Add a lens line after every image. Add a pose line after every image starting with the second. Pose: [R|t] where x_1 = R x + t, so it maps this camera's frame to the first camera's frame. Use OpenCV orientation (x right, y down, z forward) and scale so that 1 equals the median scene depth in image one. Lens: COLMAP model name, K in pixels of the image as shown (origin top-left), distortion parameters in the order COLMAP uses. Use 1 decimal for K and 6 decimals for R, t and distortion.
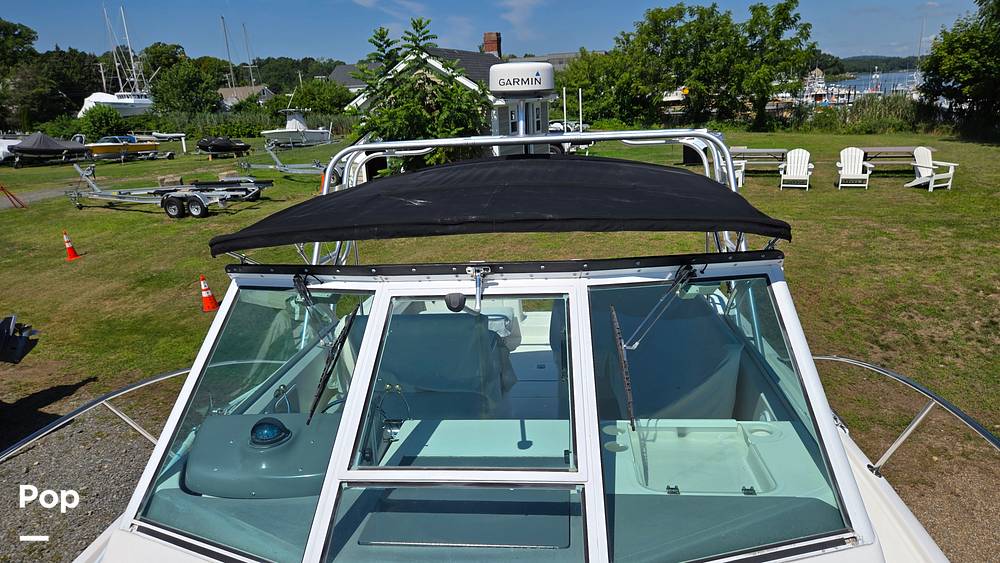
lens RADIAL K [[662.0, 0, 499.6], [0, 662.0, 270.7], [0, 0, 1]] dist [0.075012, -0.072657]
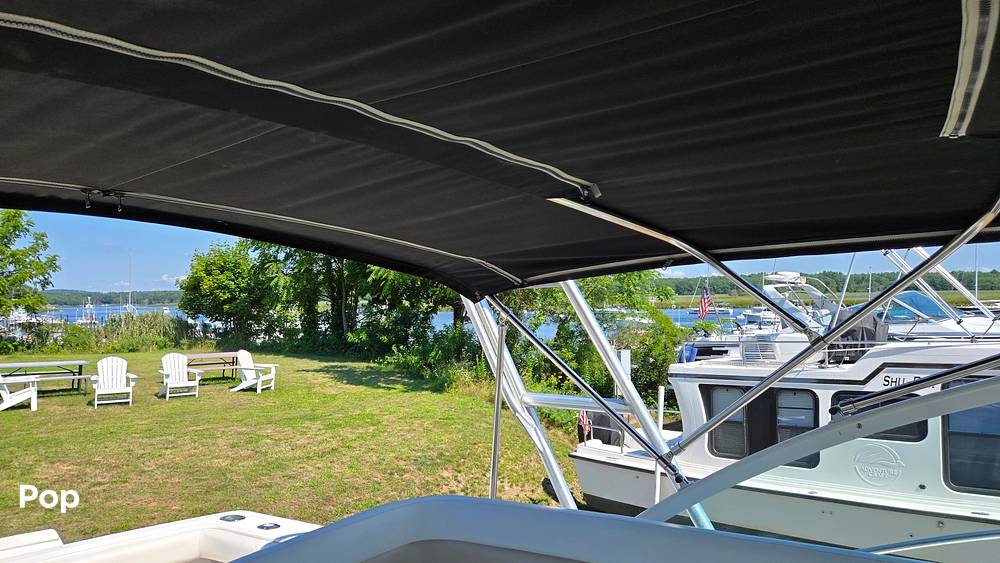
lens RADIAL K [[662.0, 0, 507.6], [0, 662.0, 293.0], [0, 0, 1]] dist [0.075012, -0.072657]
pose [[0.492479, 0.049278, 0.868928, -0.031840], [0.214169, 0.960833, -0.175873, -0.009145], [-0.843562, 0.272712, 0.462636, 0.198994]]
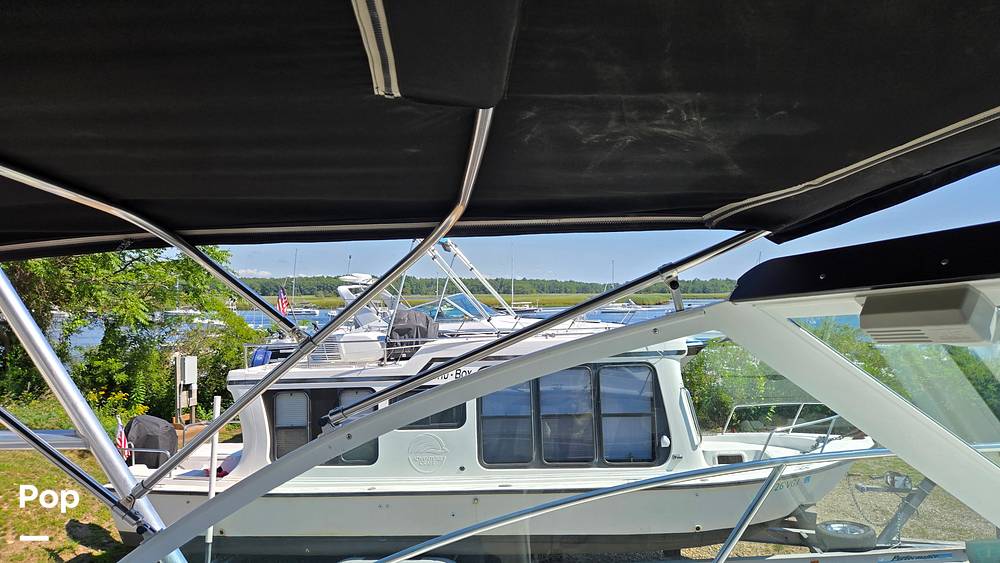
lens RADIAL K [[662.0, 0, 495.8], [0, 662.0, 261.8], [0, 0, 1]] dist [0.075012, -0.072657]
pose [[-0.064690, 0.100674, 0.992814, -0.009542], [0.263771, 0.961238, -0.080285, -0.006536], [-0.962414, 0.256682, -0.088737, 0.189428]]
